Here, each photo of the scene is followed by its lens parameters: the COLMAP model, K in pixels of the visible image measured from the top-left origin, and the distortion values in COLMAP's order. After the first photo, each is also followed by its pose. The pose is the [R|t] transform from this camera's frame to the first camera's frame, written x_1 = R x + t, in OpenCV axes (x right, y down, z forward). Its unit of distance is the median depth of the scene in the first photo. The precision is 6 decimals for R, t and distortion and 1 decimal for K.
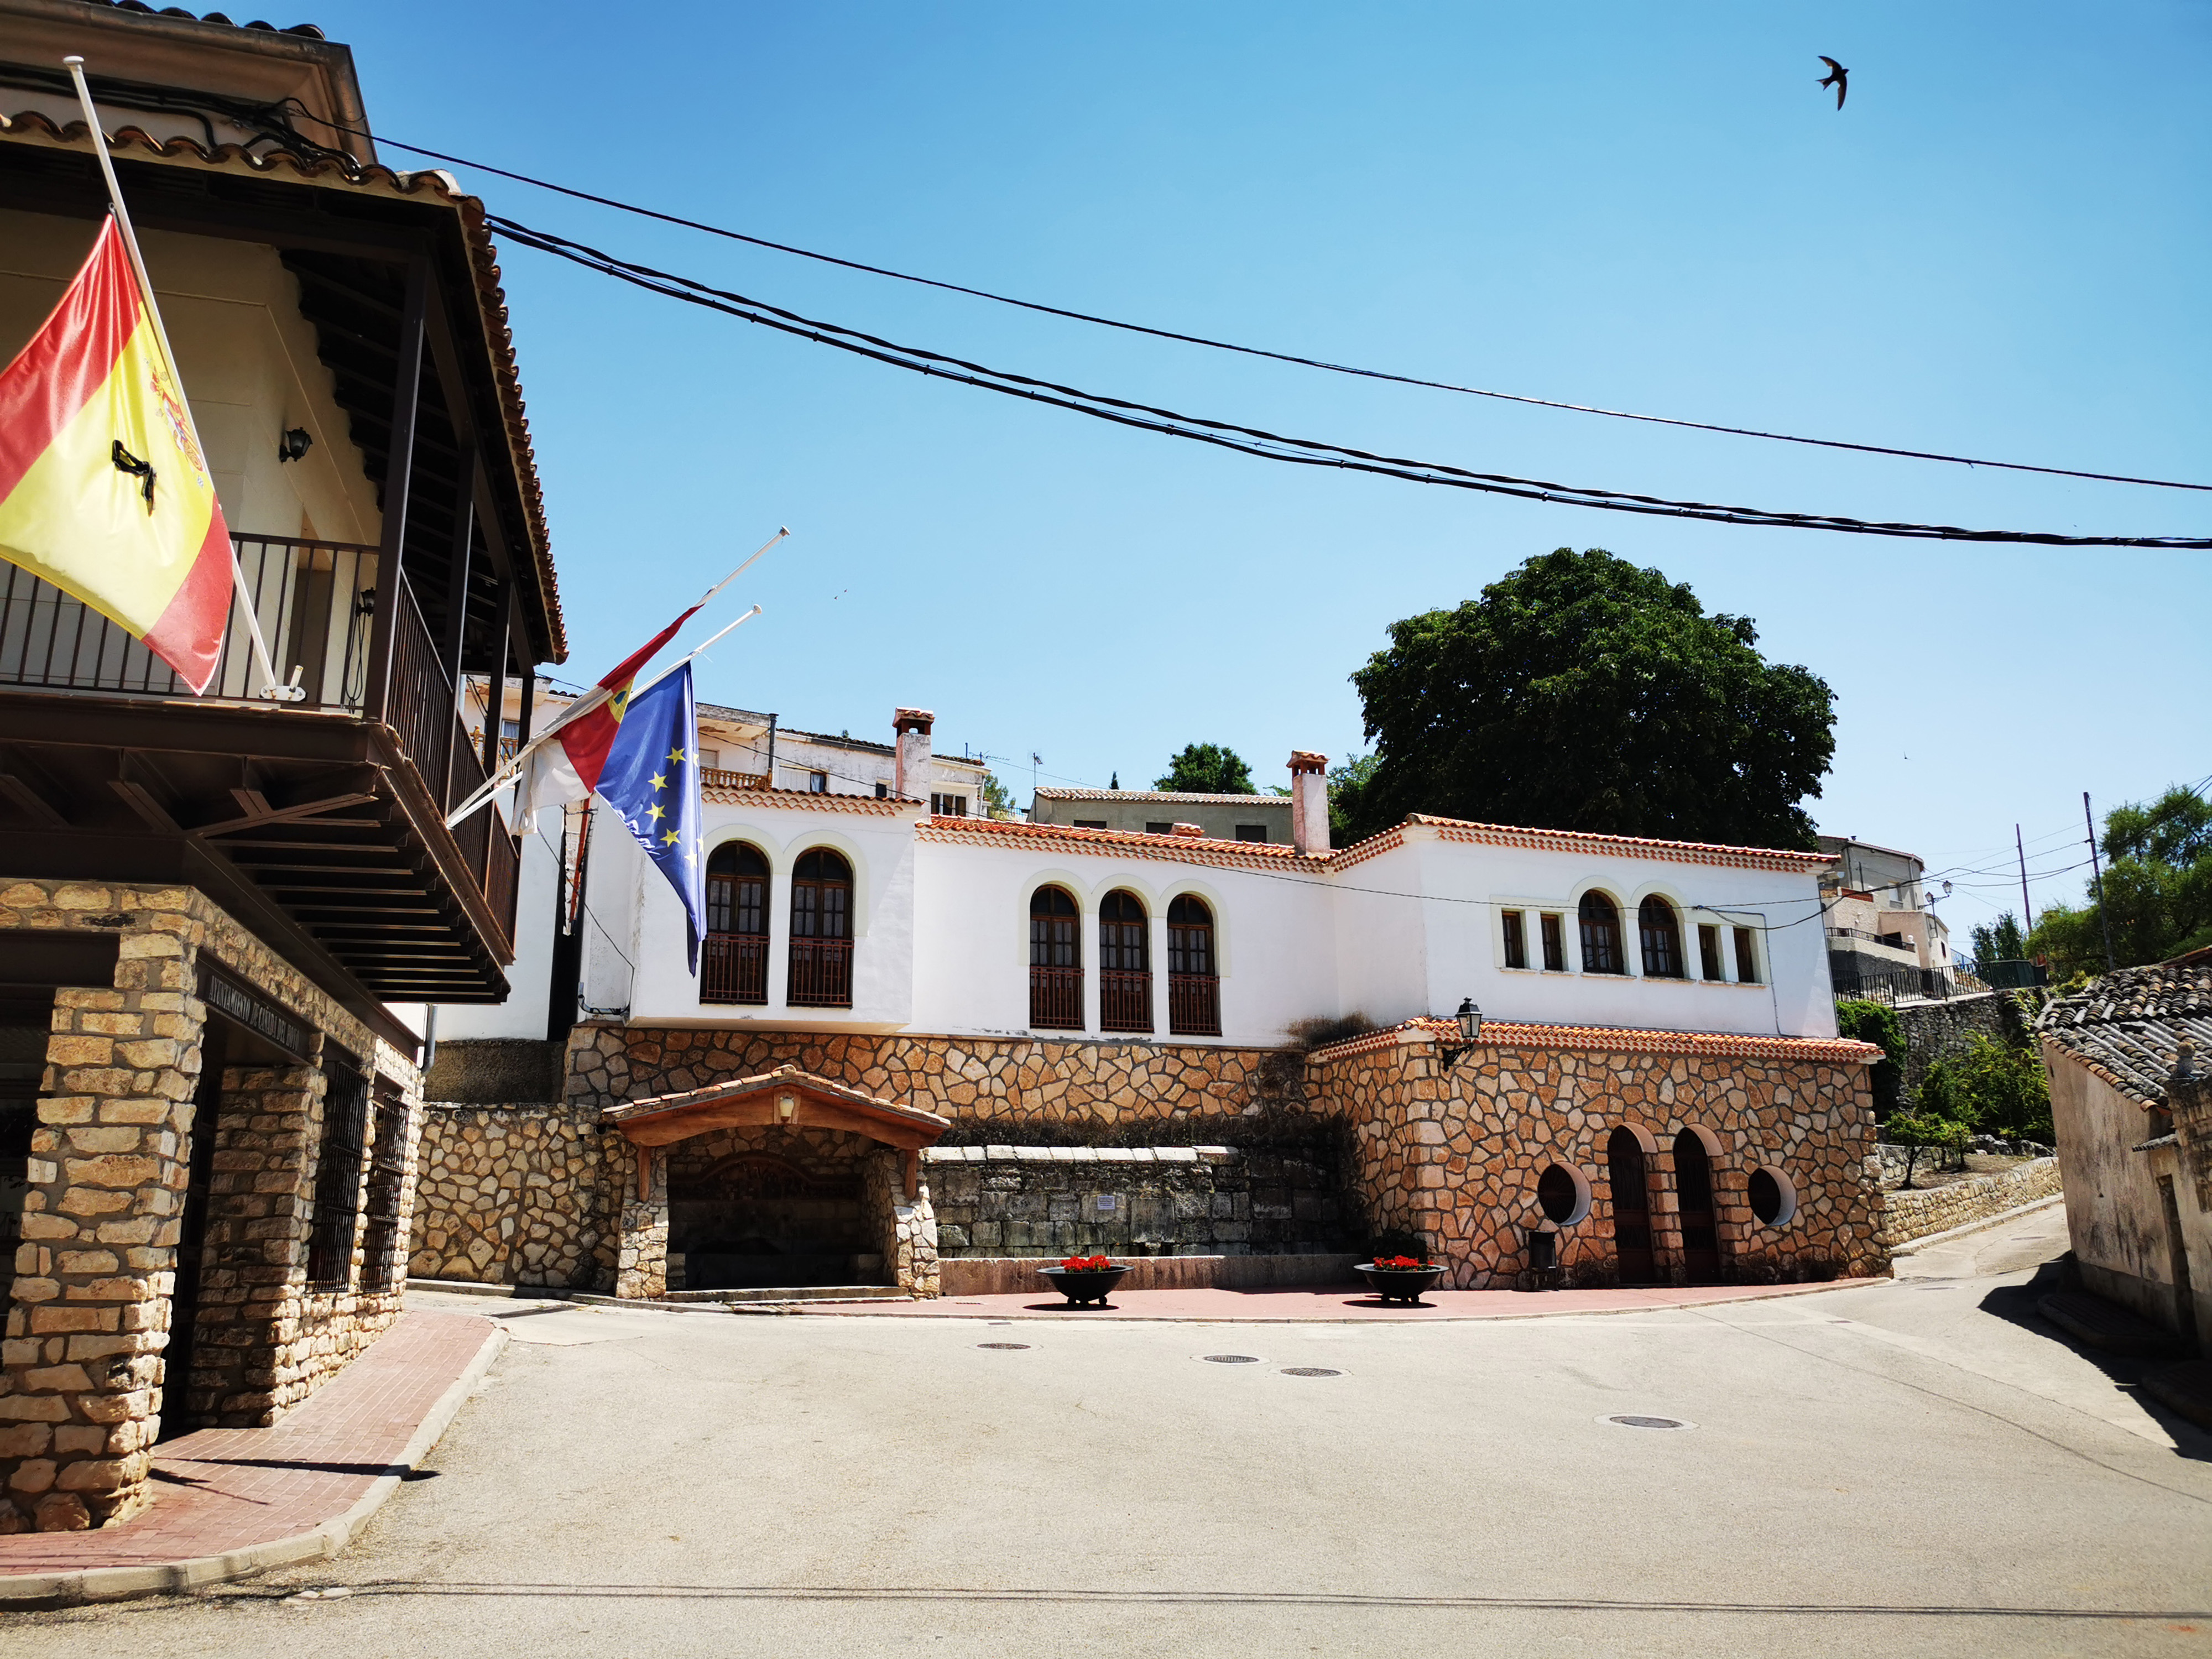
lens RADIAL K [[1686.6, 0, 1118.8], [0, 1686.6, 815.7], [0, 0, 1]] dist [0.053371, -0.072160]
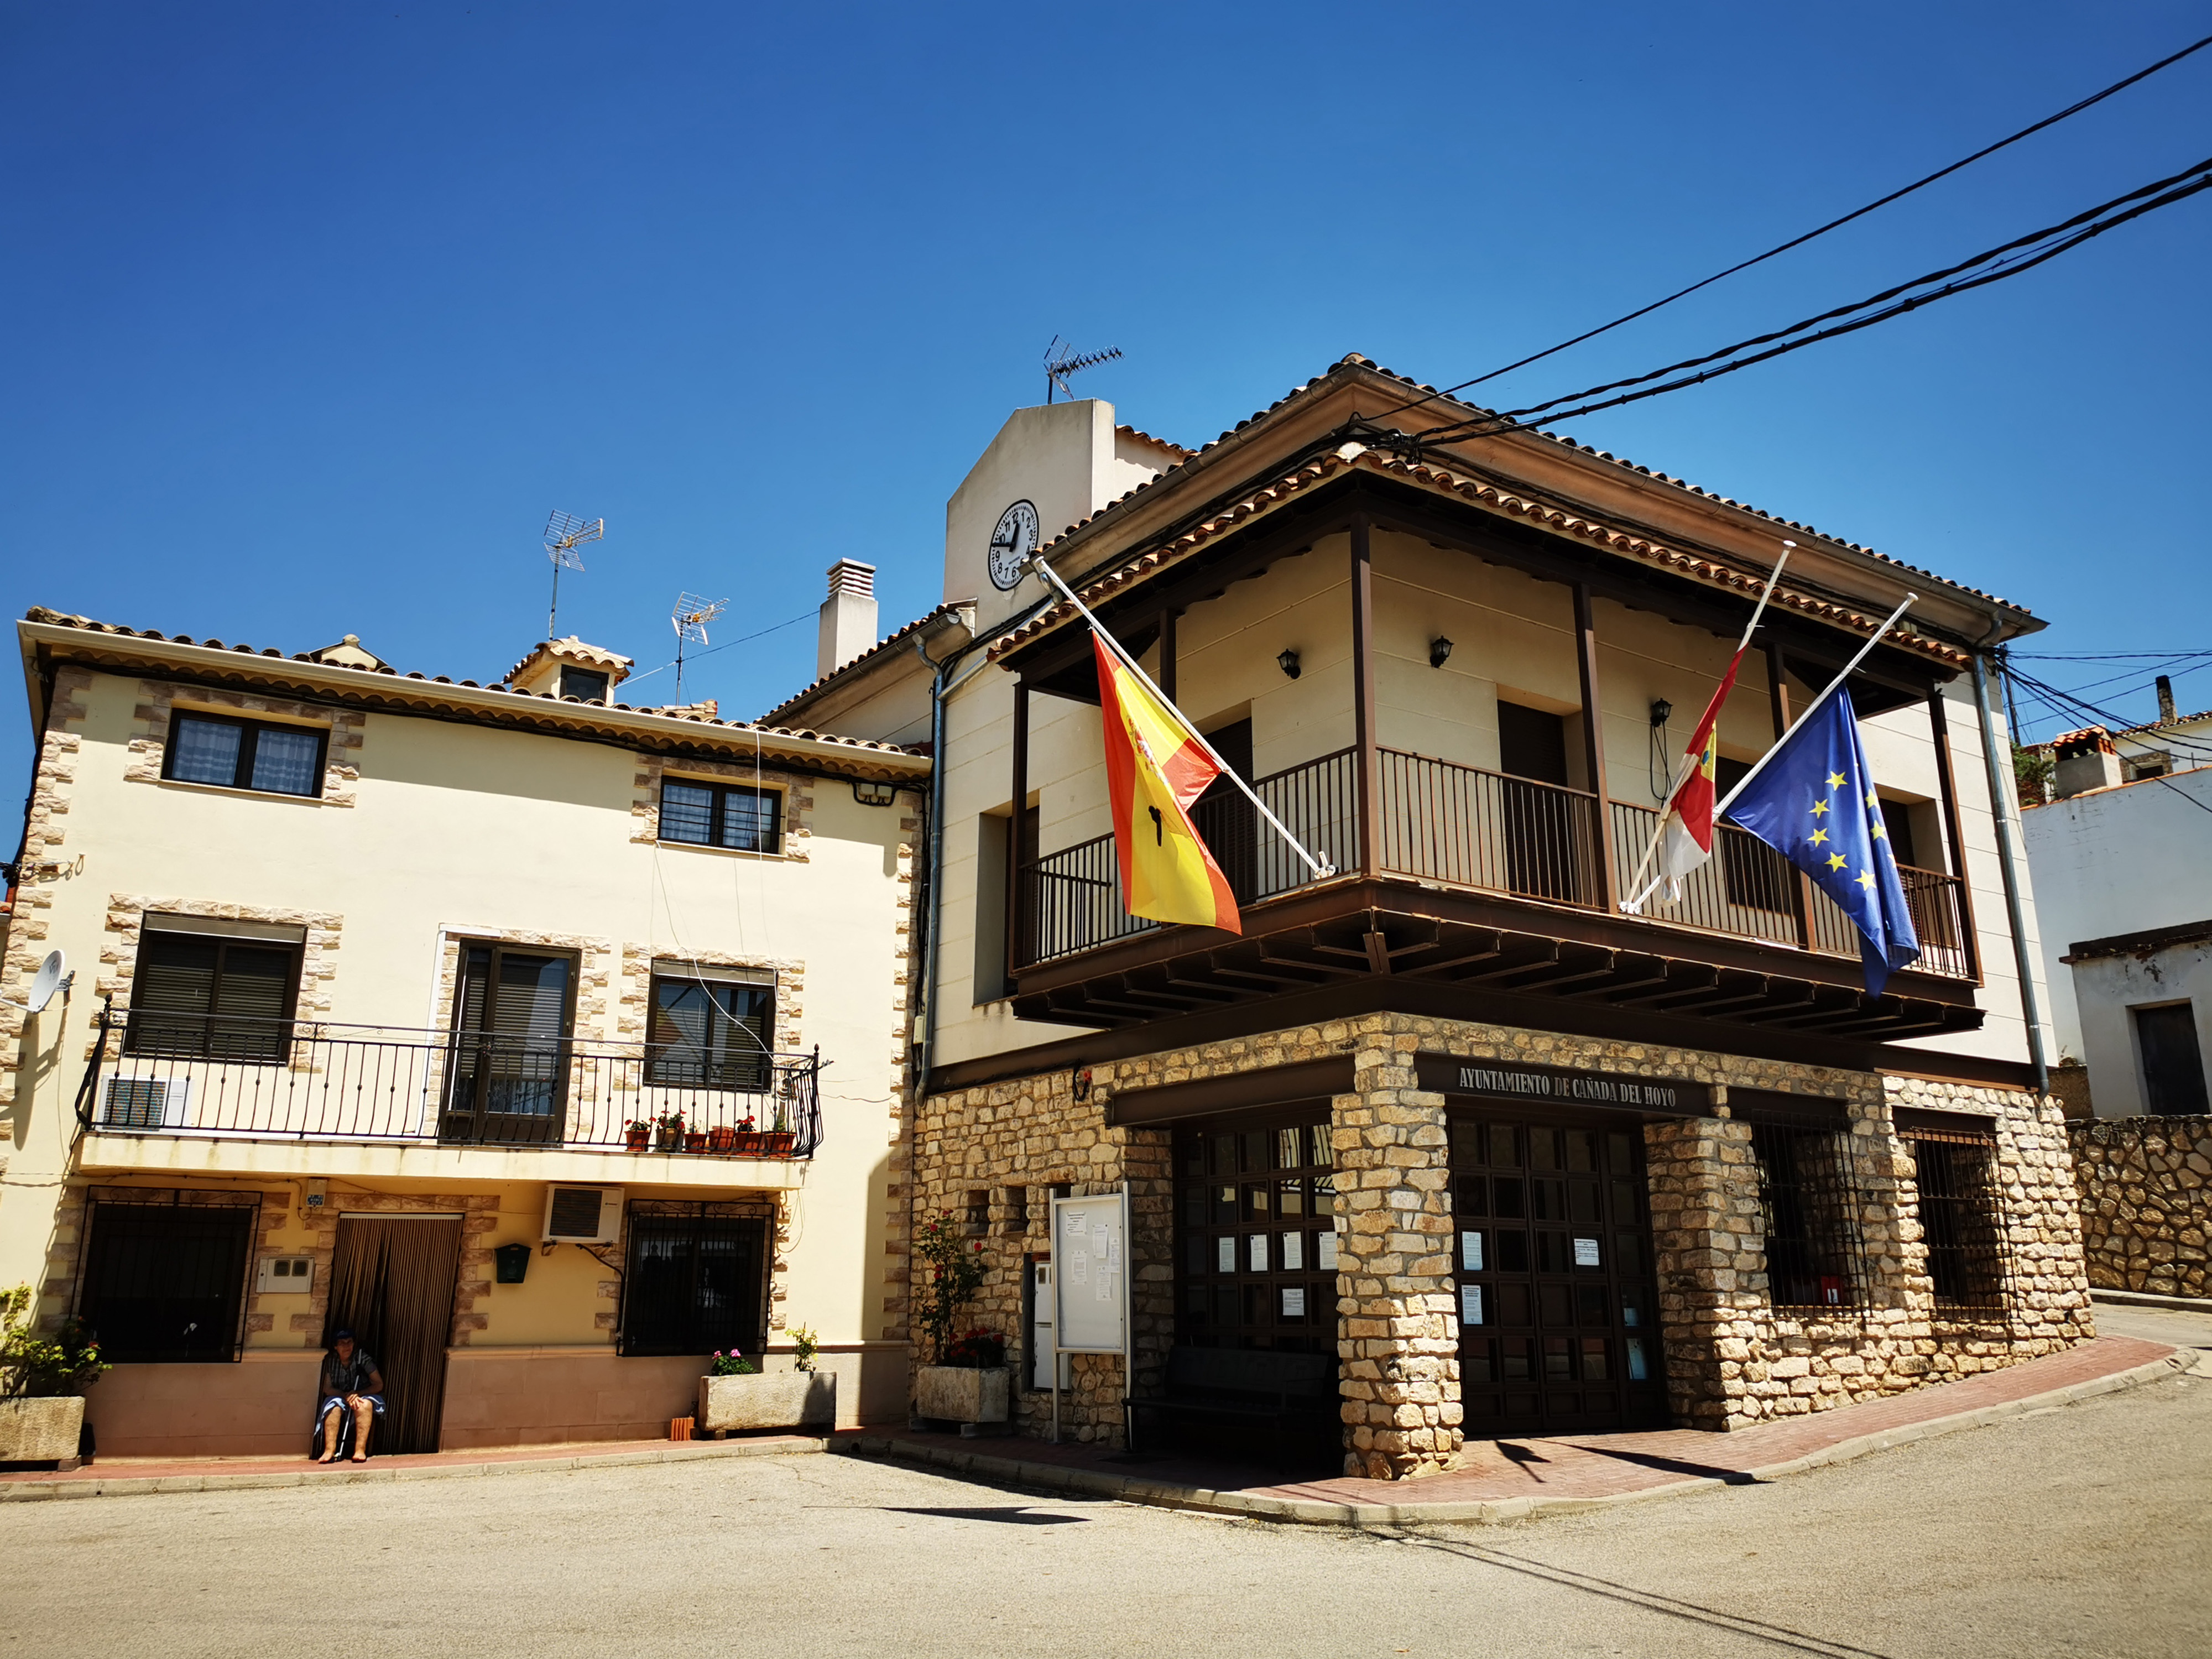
lens RADIAL K [[1686.6, 0, 1118.8], [0, 1686.6, 815.7], [0, 0, 1]] dist [0.053371, -0.072160]
pose [[0.335890, -0.247424, -0.908823, 0.692633], [0.237390, 0.955972, -0.172524, 0.078669], [0.911495, -0.157796, 0.379837, 0.327963]]
